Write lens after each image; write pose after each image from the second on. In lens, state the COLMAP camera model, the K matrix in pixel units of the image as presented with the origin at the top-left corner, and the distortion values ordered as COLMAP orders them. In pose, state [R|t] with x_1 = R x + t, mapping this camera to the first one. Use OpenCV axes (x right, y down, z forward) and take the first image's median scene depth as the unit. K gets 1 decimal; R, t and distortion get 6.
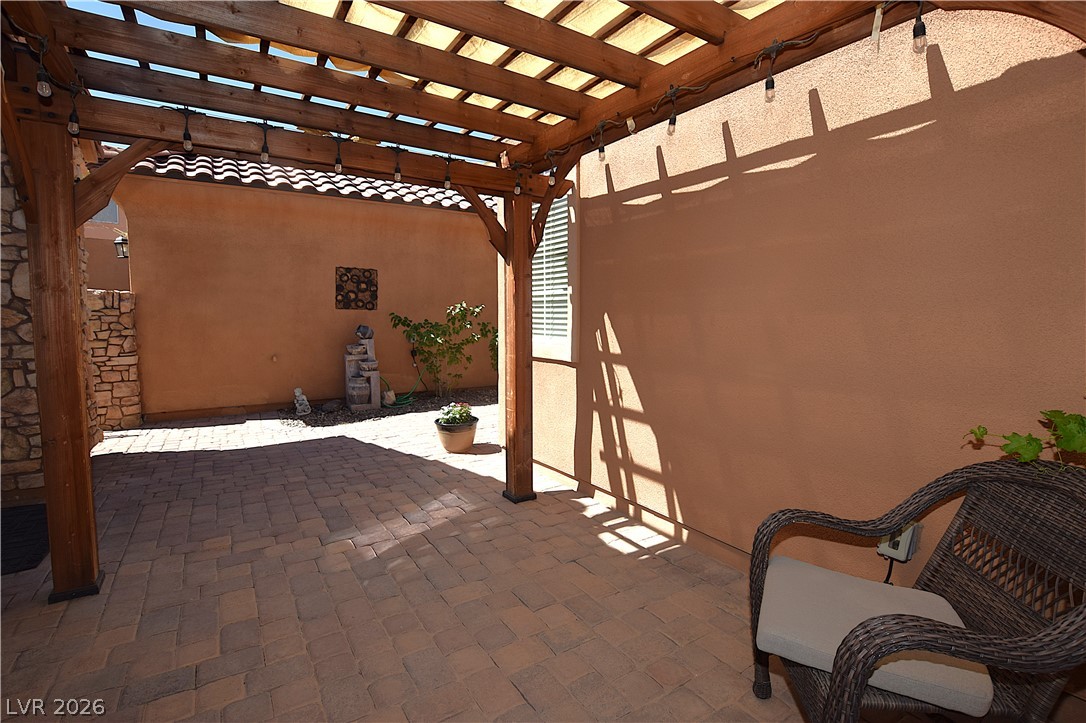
lens RADIAL K [[502.1, 0, 543.0], [0, 502.1, 361.5], [0, 0, 1]] dist [-0.030594, 0.000183]
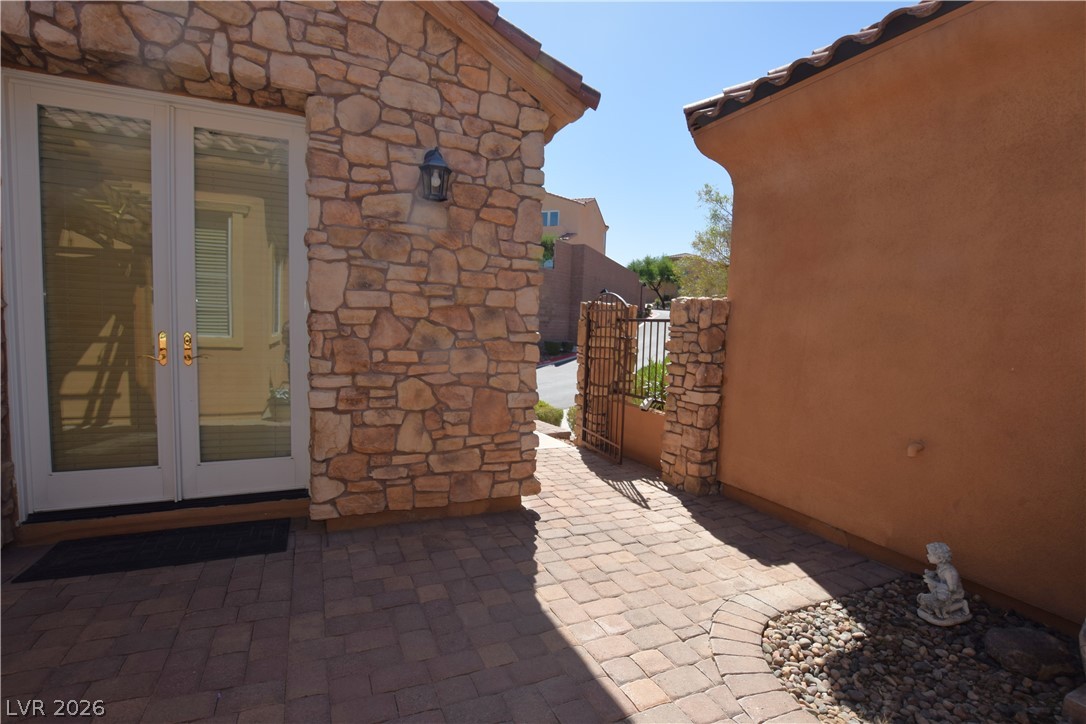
lens RADIAL K [[507.5, 0, 544.2], [0, 507.5, 360.5], [0, 0, 1]] dist [-0.034665, 0.004484]
pose [[-0.149223, 0.068776, -0.986409, -0.121044], [-0.119939, 0.988953, 0.087098, -0.091553], [0.981502, 0.131306, -0.139326, 0.897202]]
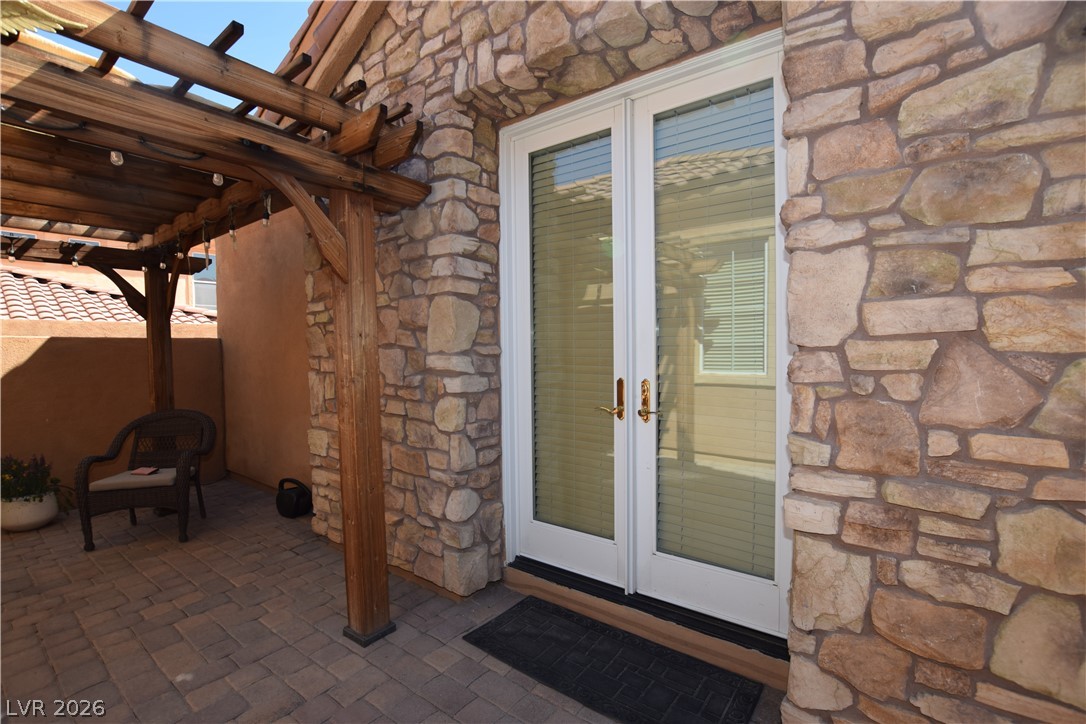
lens RADIAL K [[479.3, 0, 543.0], [0, 479.3, 362.0], [0, 0, 1]] dist [-0.033987, 0.005070]
pose [[-0.938993, 0.019328, -0.343392, -0.378870], [-0.021292, 0.993238, 0.114127, -0.087098], [0.343276, 0.114476, -0.932232, 0.782449]]
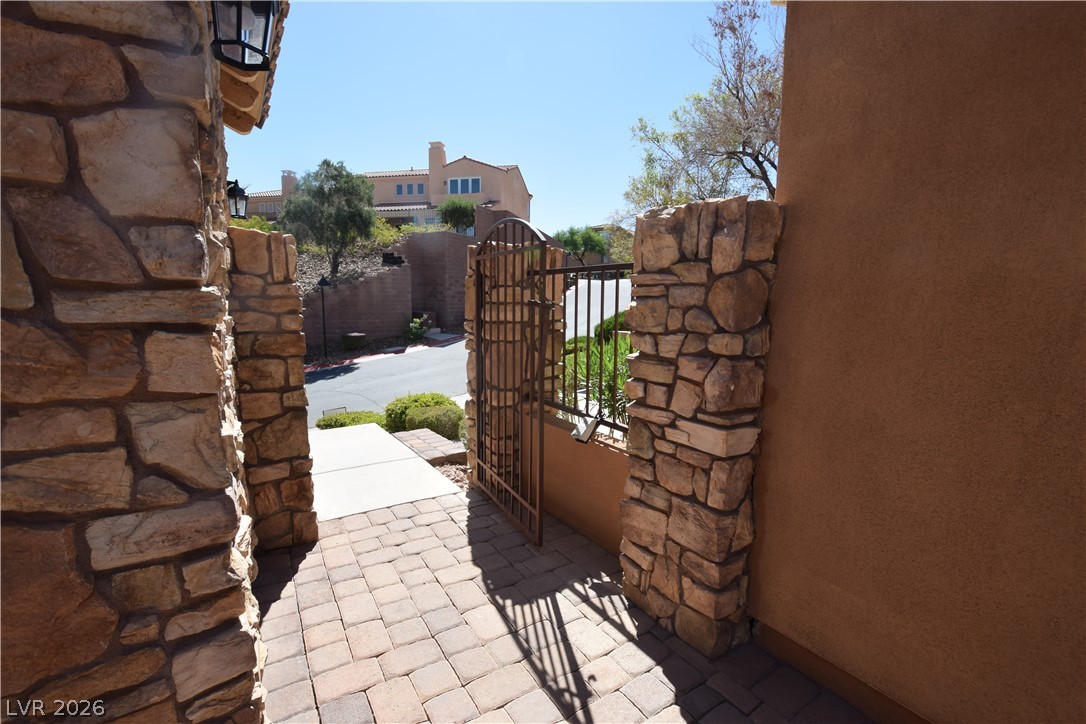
lens RADIAL K [[479.3, 0, 543.0], [0, 479.3, 362.0], [0, 0, 1]] dist [-0.033987, 0.005070]
pose [[-0.011294, 0.137197, -0.990479, -0.581744], [-0.097433, 0.985678, 0.137643, -0.078244], [0.995178, 0.098060, 0.002236, 0.913397]]
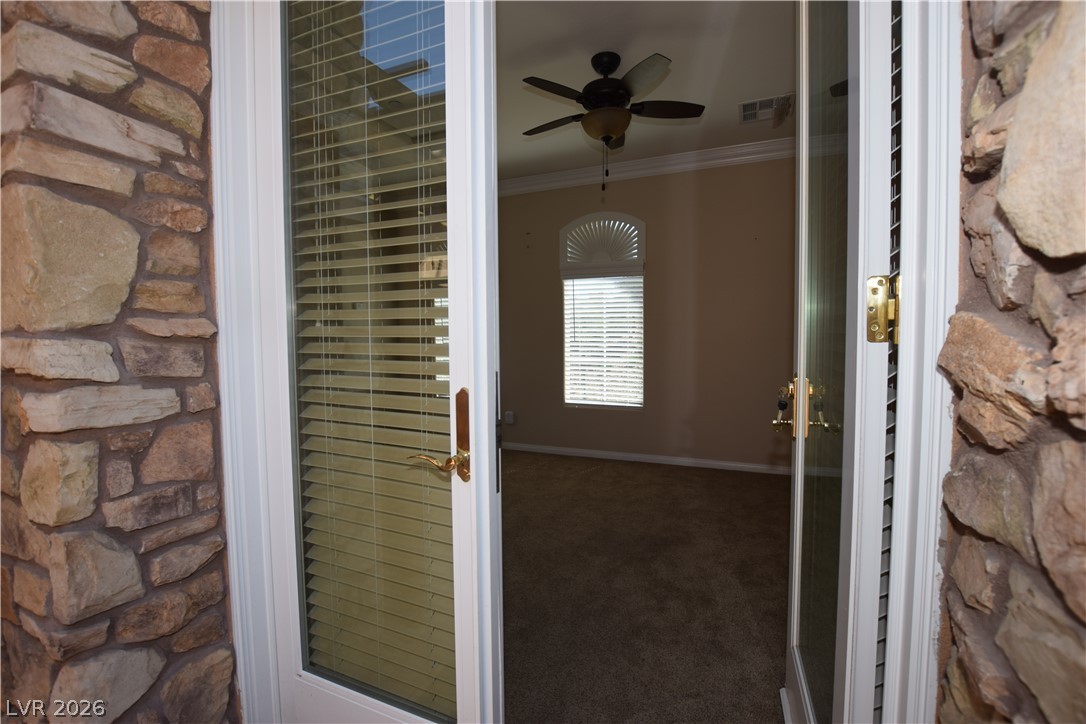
lens RADIAL K [[479.3, 0, 543.0], [0, 479.3, 362.0], [0, 0, 1]] dist [-0.033987, 0.005070]
pose [[-0.834911, 0.033830, -0.549345, -0.506675], [-0.044296, 0.990741, 0.128336, -0.063087], [0.548600, 0.131483, -0.825682, 0.591263]]
